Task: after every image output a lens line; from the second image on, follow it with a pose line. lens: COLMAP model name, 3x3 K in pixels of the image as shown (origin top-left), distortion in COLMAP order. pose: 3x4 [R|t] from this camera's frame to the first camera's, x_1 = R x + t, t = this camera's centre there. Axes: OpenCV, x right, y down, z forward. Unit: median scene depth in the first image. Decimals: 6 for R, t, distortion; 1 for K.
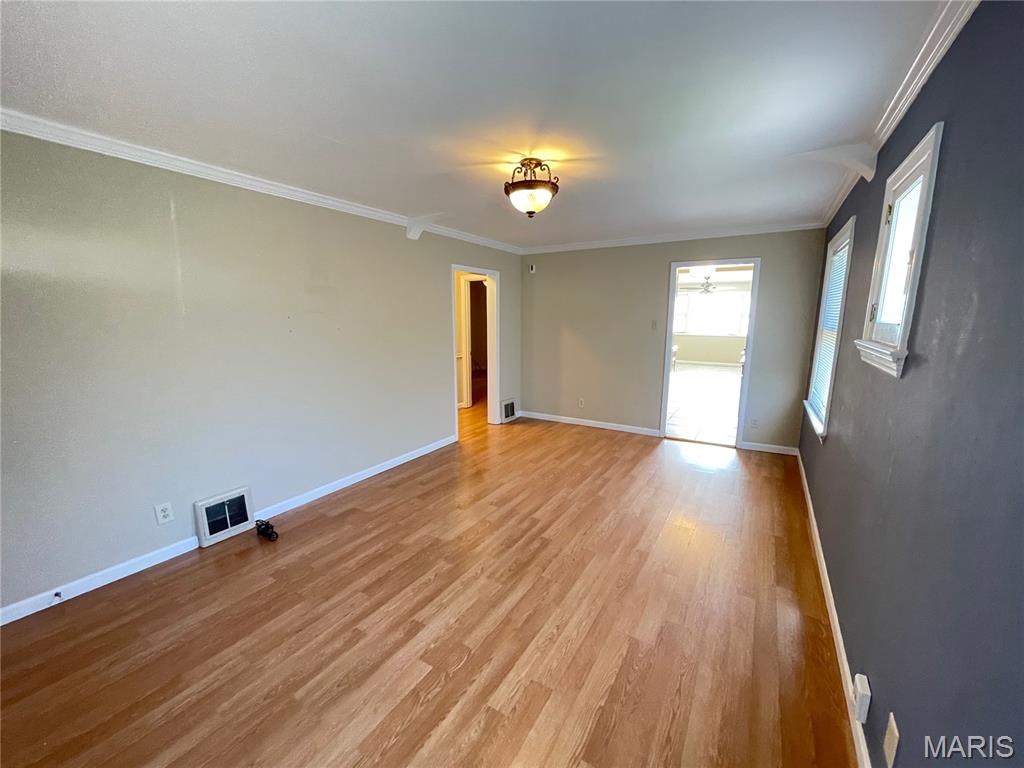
lens RADIAL K [[415.1, 0, 512.0], [0, 415.1, 384.0], [0, 0, 1]] dist [0.000953, 0.000097]
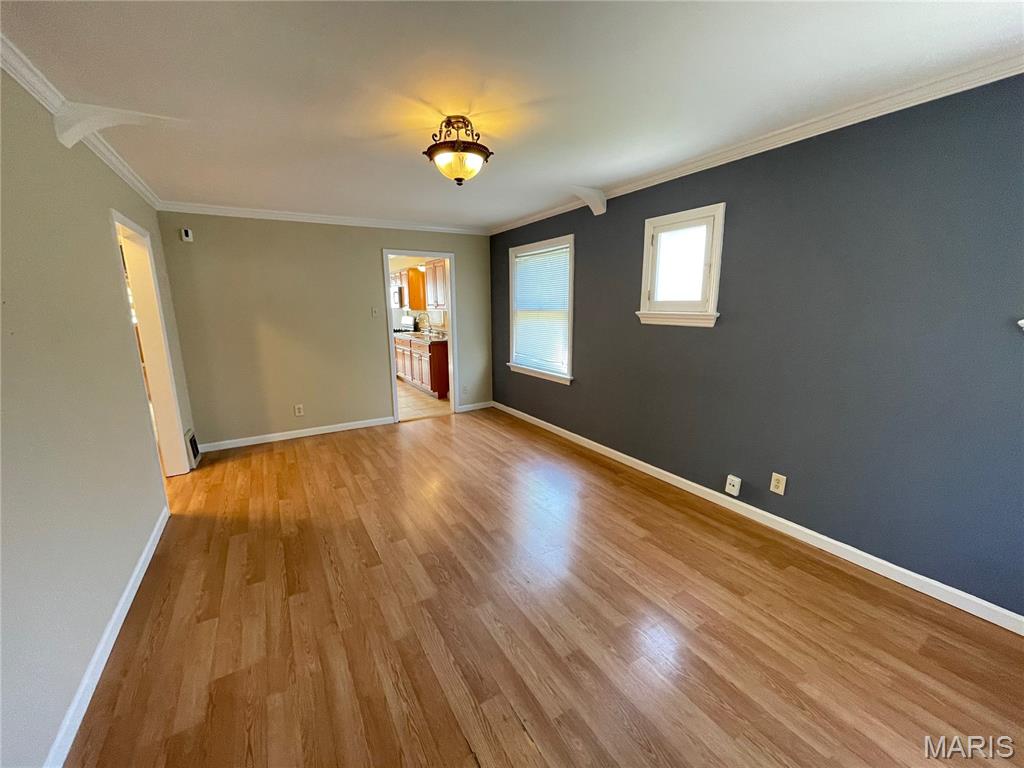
lens RADIAL K [[412.2, 0, 509.7], [0, 412.2, 387.8], [0, 0, 1]] dist [-0.001444, -0.000113]
pose [[0.468845, -0.184909, 0.863709, -0.596184], [0.158335, 0.979597, 0.123771, -0.059142], [-0.868973, 0.078726, 0.488557, 0.423444]]
